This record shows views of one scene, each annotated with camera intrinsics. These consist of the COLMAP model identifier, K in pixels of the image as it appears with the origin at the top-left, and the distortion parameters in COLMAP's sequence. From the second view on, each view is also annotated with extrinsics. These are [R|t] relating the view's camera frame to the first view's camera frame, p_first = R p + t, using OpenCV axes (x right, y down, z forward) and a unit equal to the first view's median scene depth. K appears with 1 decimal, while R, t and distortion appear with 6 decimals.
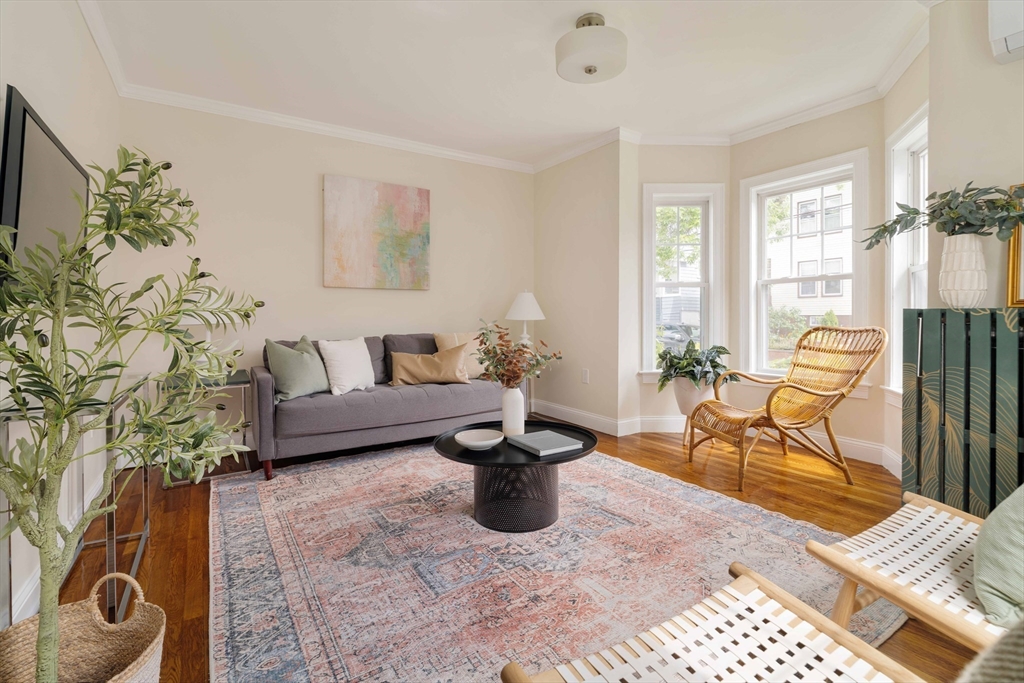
lens RADIAL K [[459.8, 0, 525.5], [0, 459.8, 321.1], [0, 0, 1]] dist [-0.004502, 0.002143]
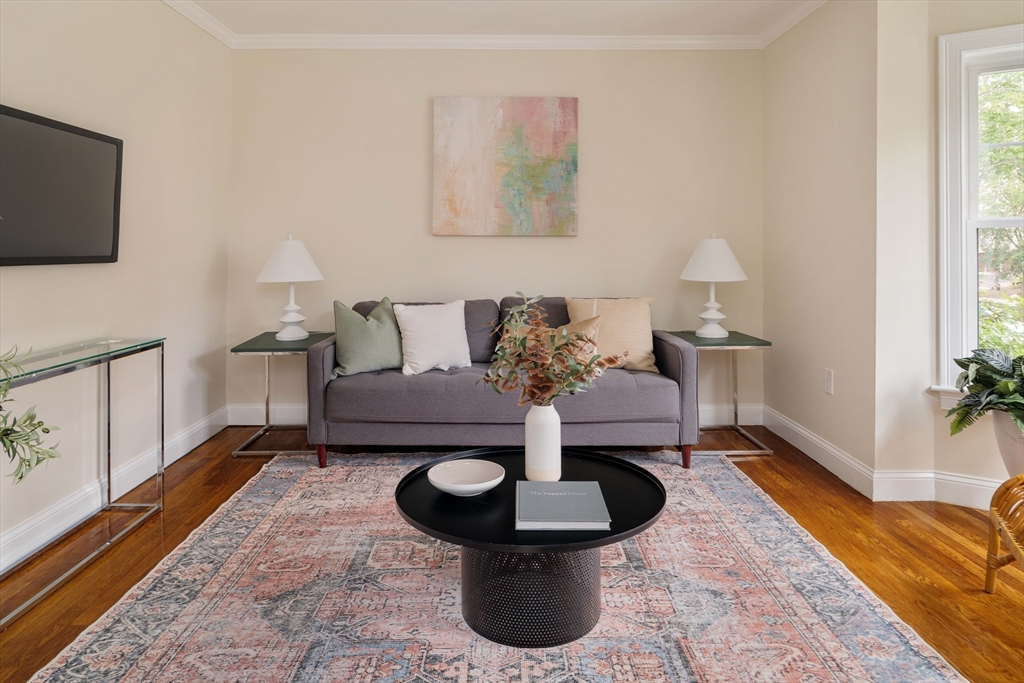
lens RADIAL K [[606.8, 0, 514.7], [0, 606.8, 245.5], [0, 0, 1]] dist [-0.007194, 0.003704]
pose [[0.847083, 0.004879, -0.531439, 0.331845], [-0.018318, 0.999632, -0.020021, -0.049019], [0.531146, 0.026694, 0.846860, 0.221468]]
